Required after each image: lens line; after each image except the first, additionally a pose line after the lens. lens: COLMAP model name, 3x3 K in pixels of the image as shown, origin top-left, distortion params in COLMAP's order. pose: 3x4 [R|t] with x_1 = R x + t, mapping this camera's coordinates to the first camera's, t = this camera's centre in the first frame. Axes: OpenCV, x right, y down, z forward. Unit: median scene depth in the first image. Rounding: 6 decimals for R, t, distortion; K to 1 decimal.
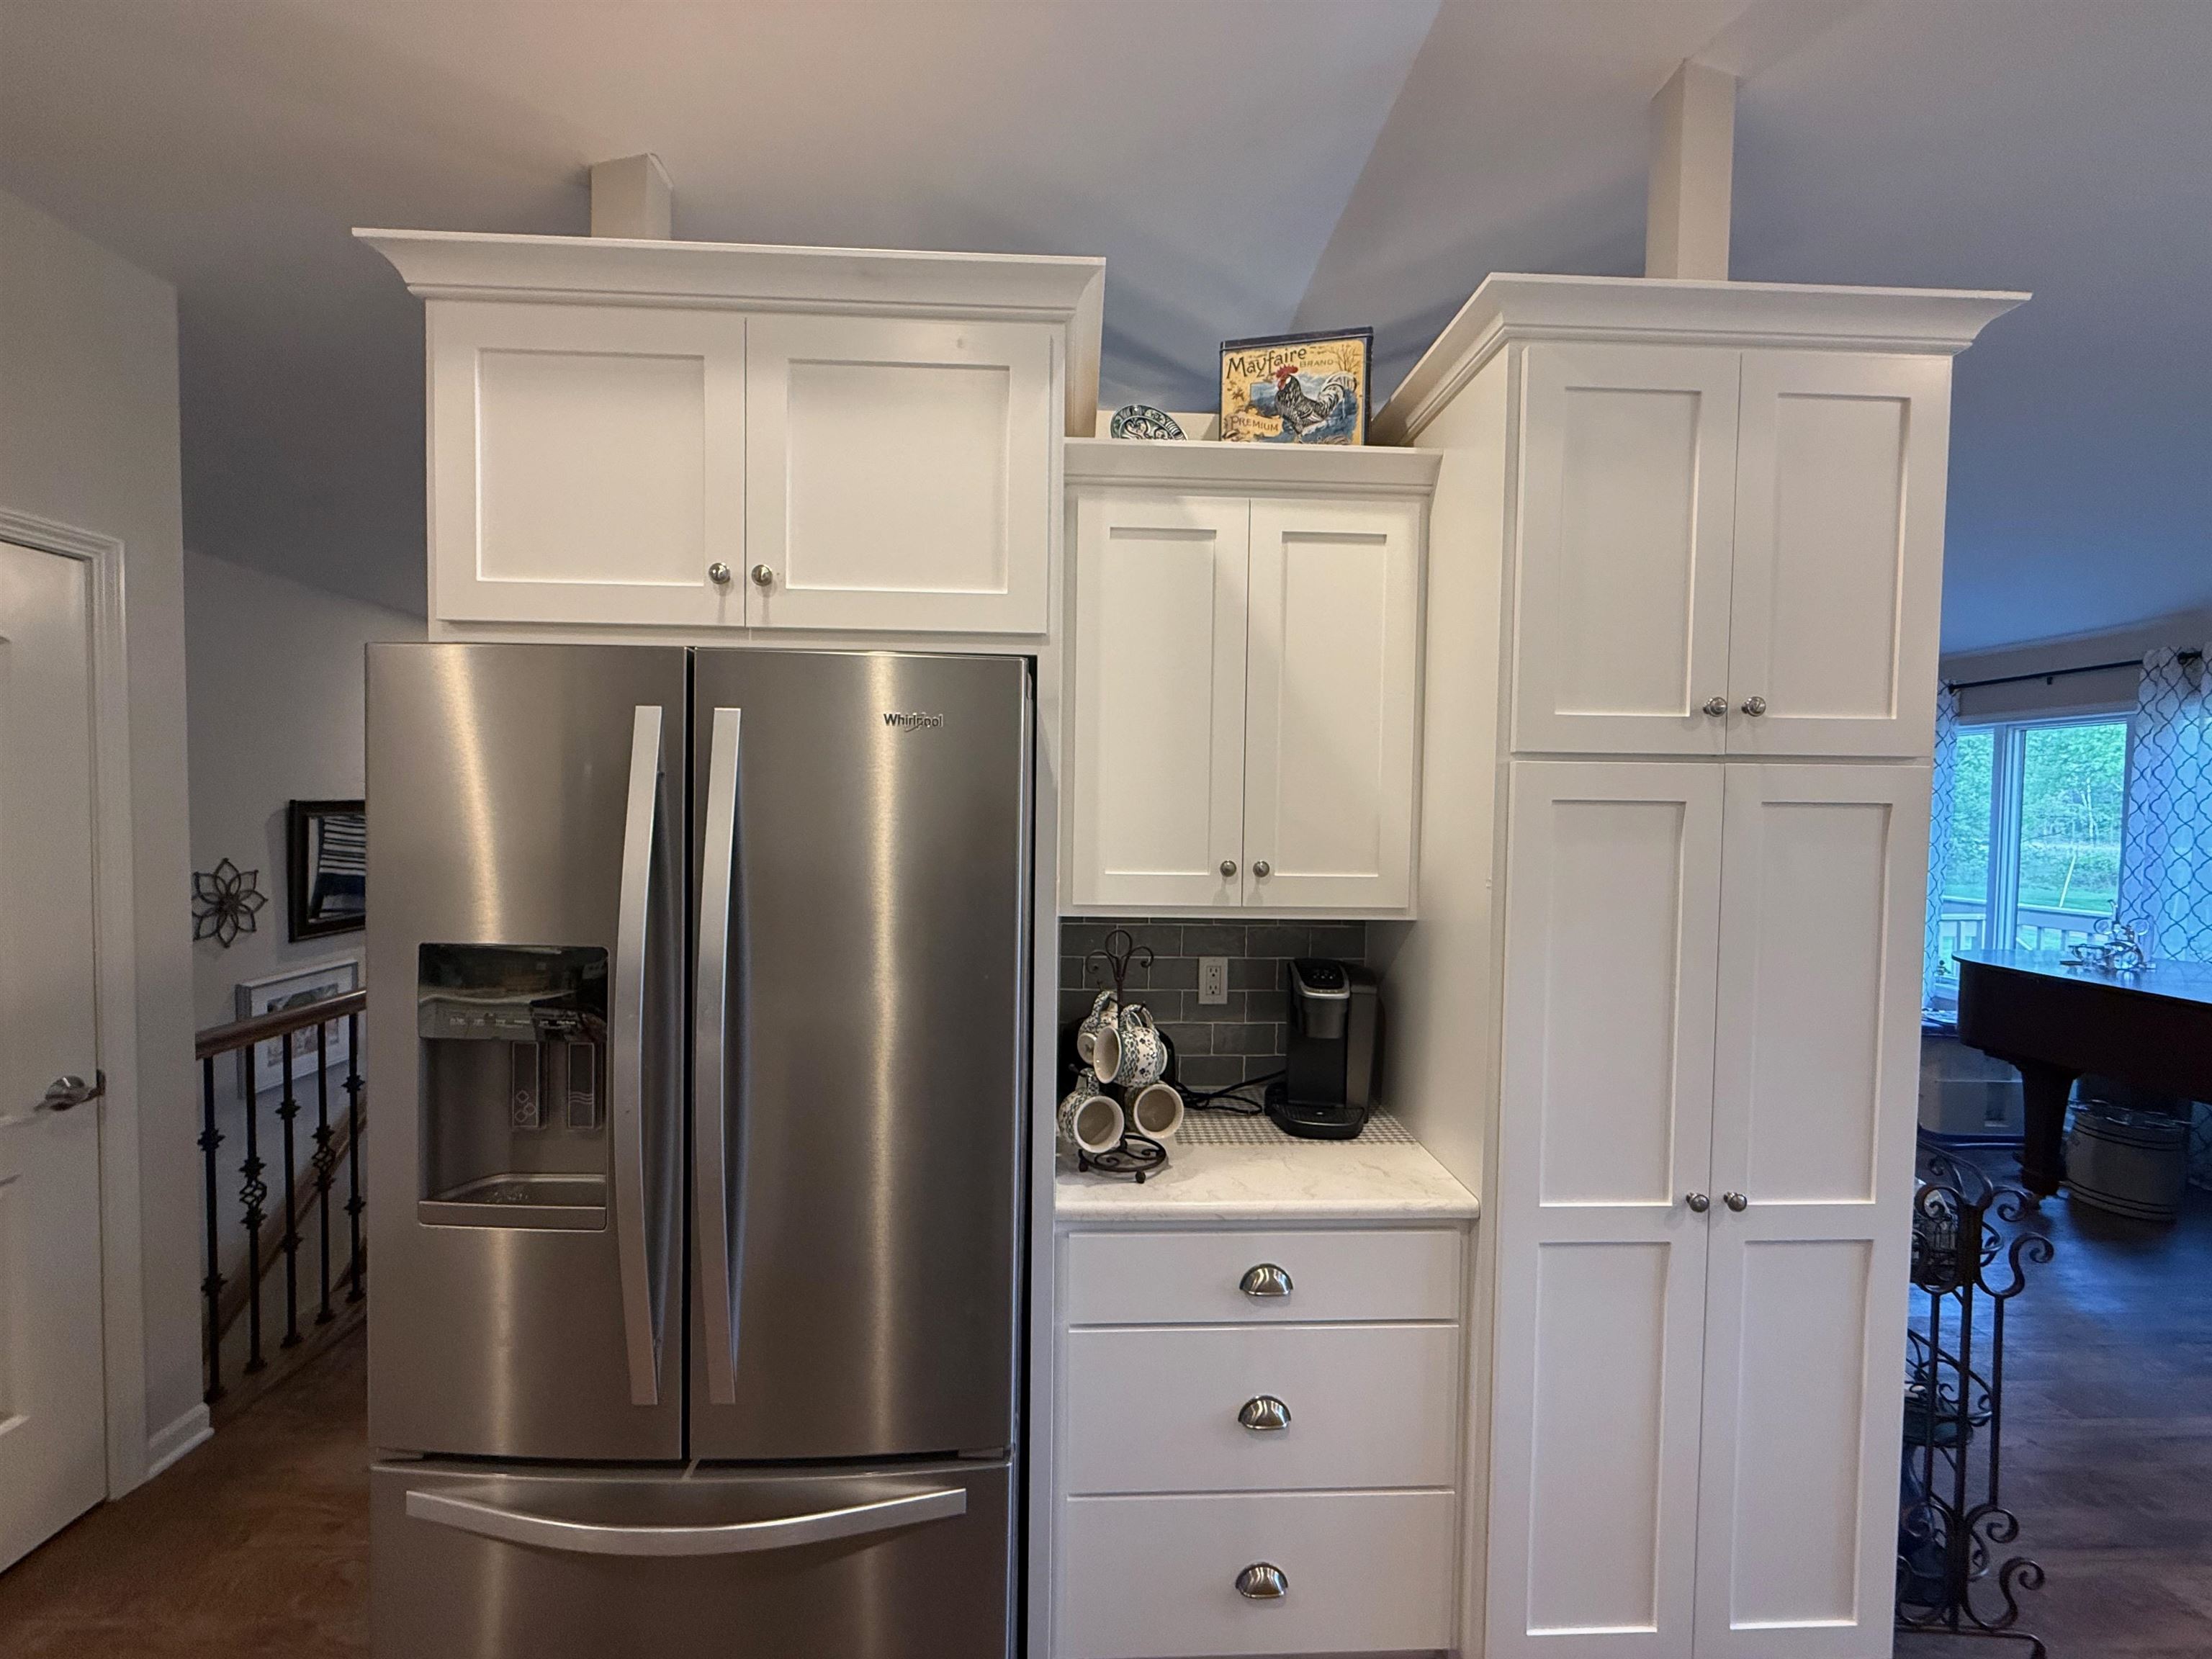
lens RADIAL K [[879.2, 0, 1105.8], [0, 879.2, 825.0], [0, 0, 1]] dist [-0.004987, 0.000910]
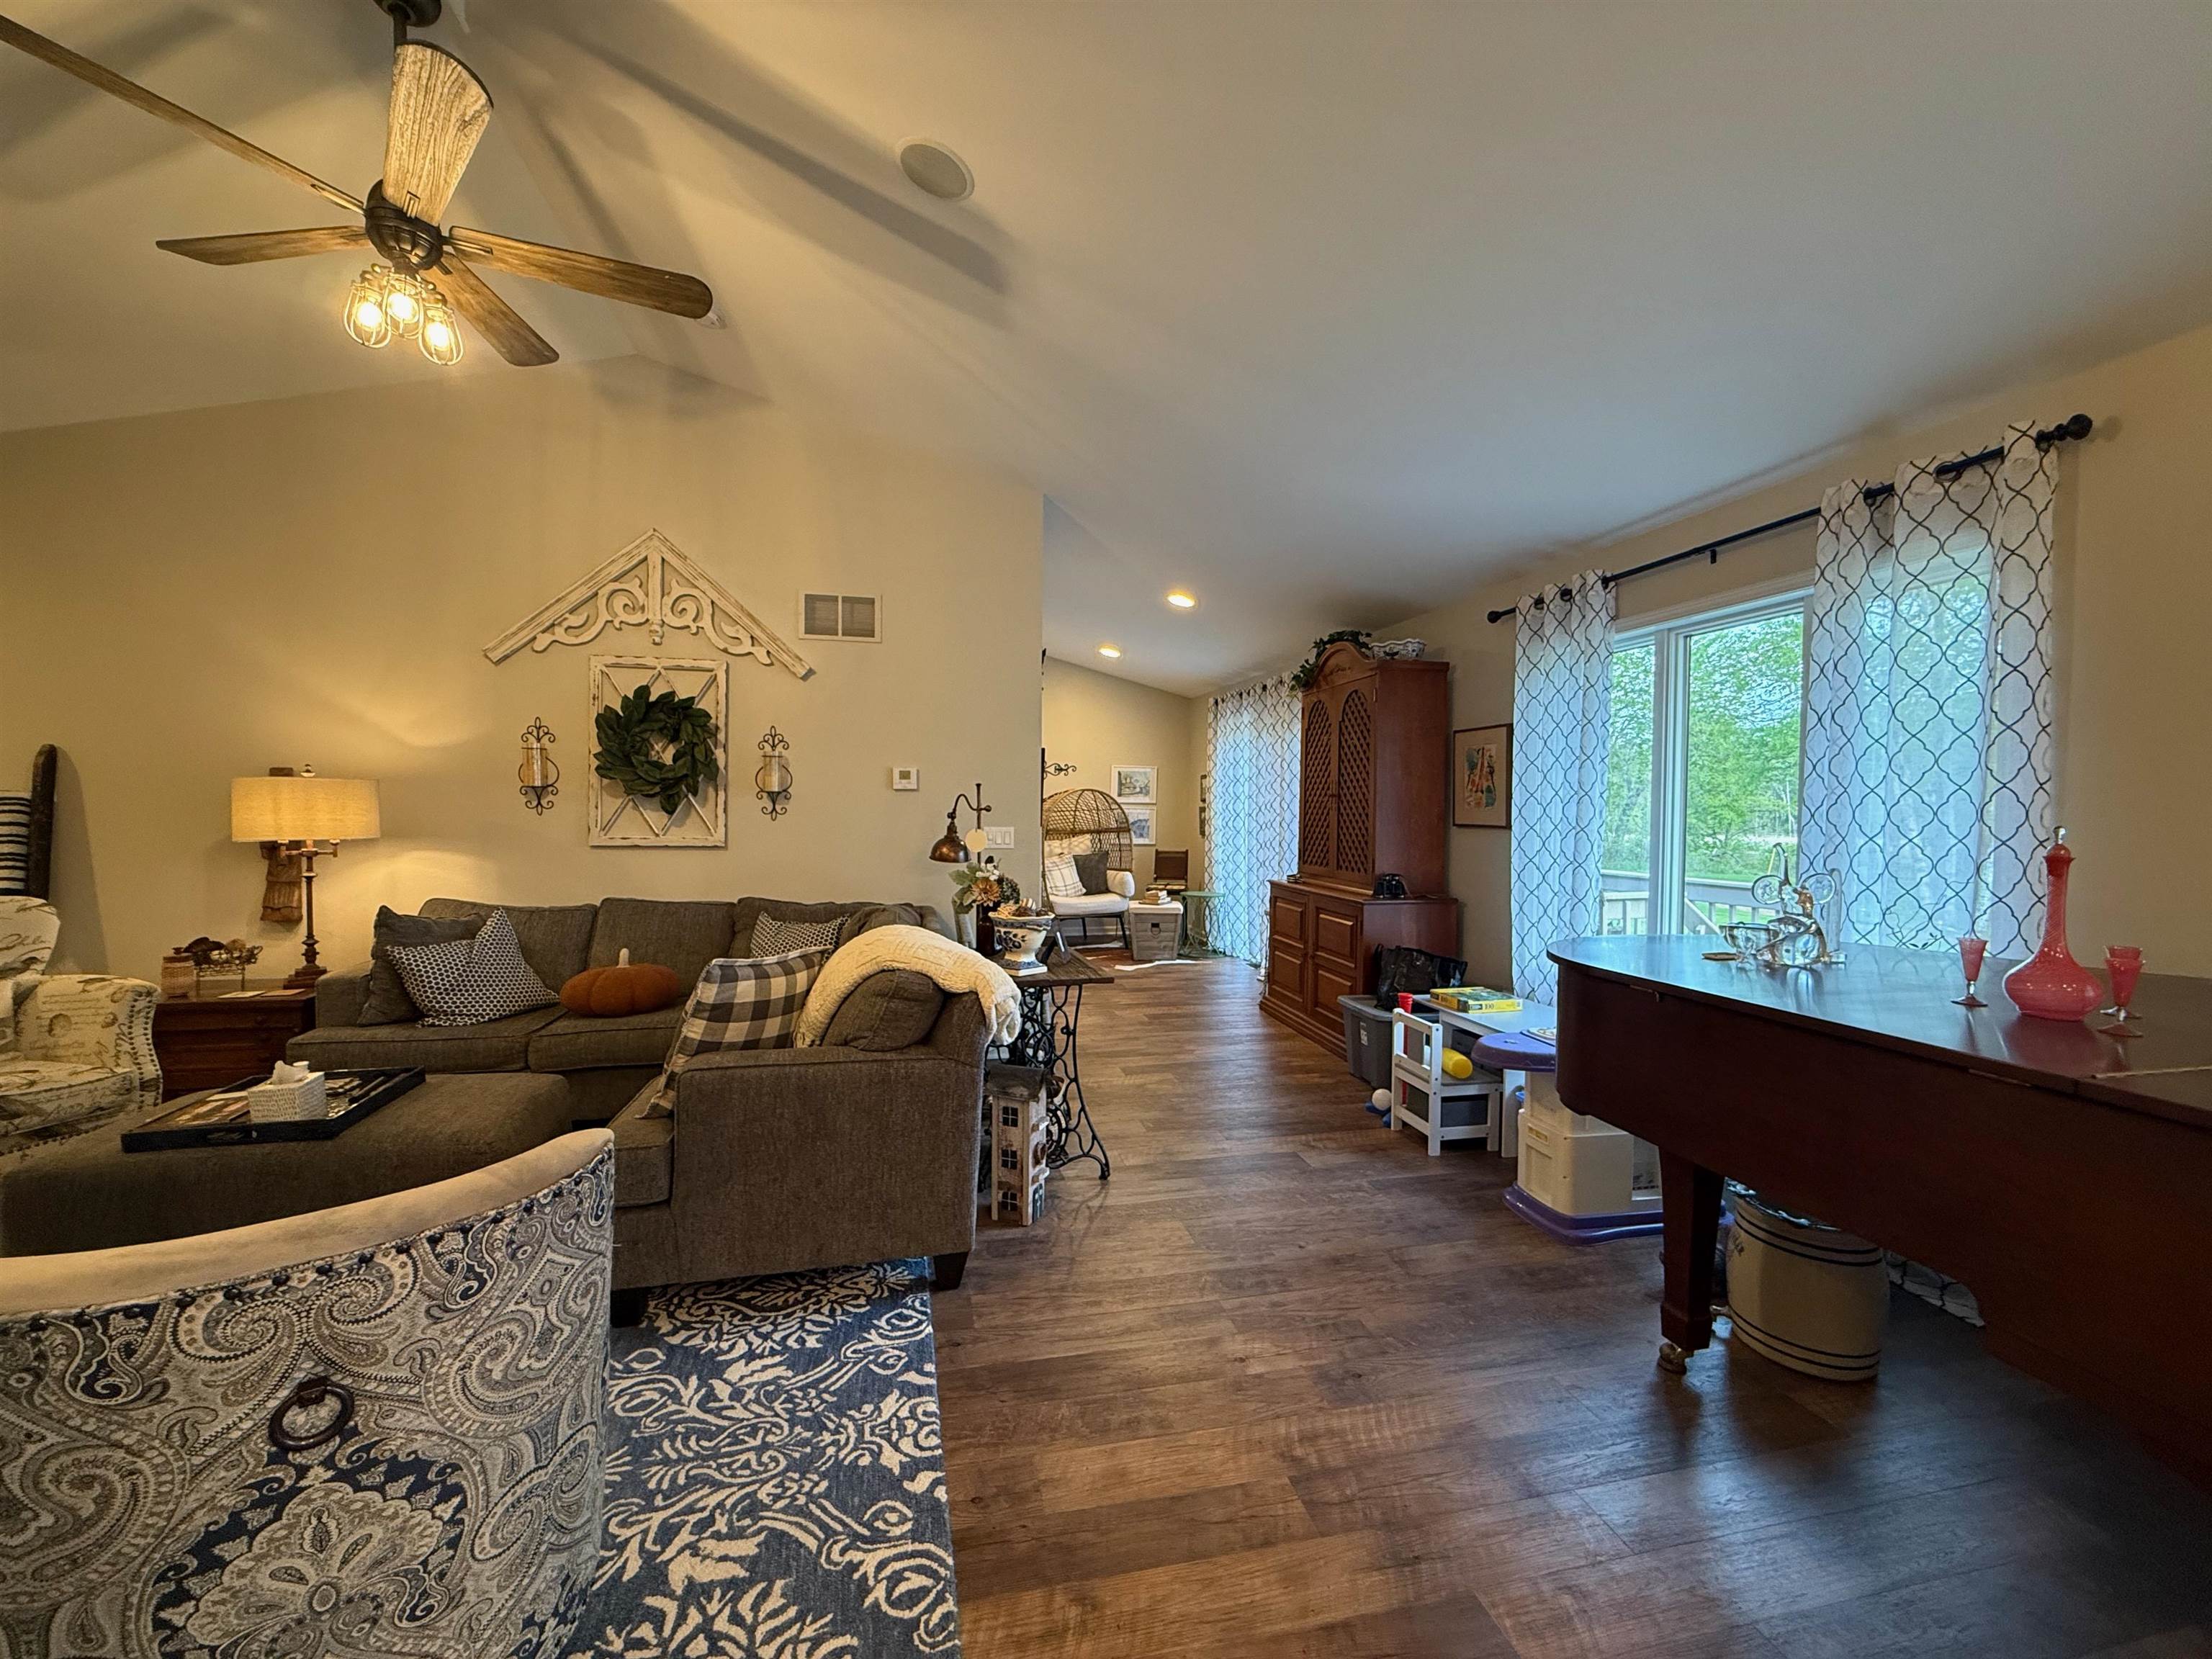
lens RADIAL K [[879.2, 0, 1106.8], [0, 879.2, 828.6], [0, 0, 1]] dist [-0.004987, 0.000910]
pose [[0.983423, -0.010962, 0.180993, 0.568856], [0.011675, 0.999928, -0.002875, 0.066724], [-0.180949, 0.004941, 0.983480, 0.478018]]
